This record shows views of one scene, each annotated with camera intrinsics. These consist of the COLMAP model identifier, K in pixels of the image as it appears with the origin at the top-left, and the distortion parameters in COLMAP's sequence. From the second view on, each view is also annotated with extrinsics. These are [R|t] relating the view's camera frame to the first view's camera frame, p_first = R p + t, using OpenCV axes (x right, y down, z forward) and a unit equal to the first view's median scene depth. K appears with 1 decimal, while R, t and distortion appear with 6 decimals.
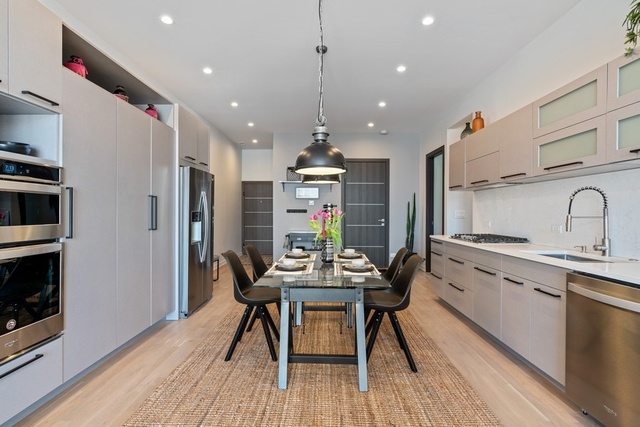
lens RADIAL K [[318.1, 0, 318.2], [0, 318.1, 213.1], [0, 0, 1]] dist [-0.001232, -0.000332]
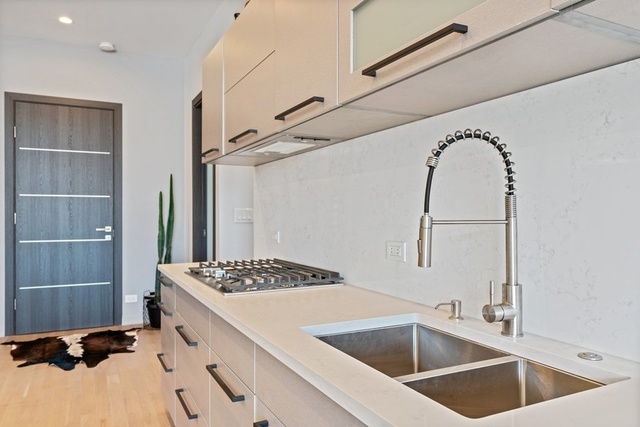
lens RADIAL K [[474.9, 0, 320.6], [0, 474.9, 213.6], [0, 0, 1]] dist [-0.000489, -0.000201]
pose [[0.888451, -0.000434, 0.458971, 0.298163], [0.001914, 0.999994, -0.002759, 0.003293], [-0.458967, 0.003329, 0.888447, 0.390686]]
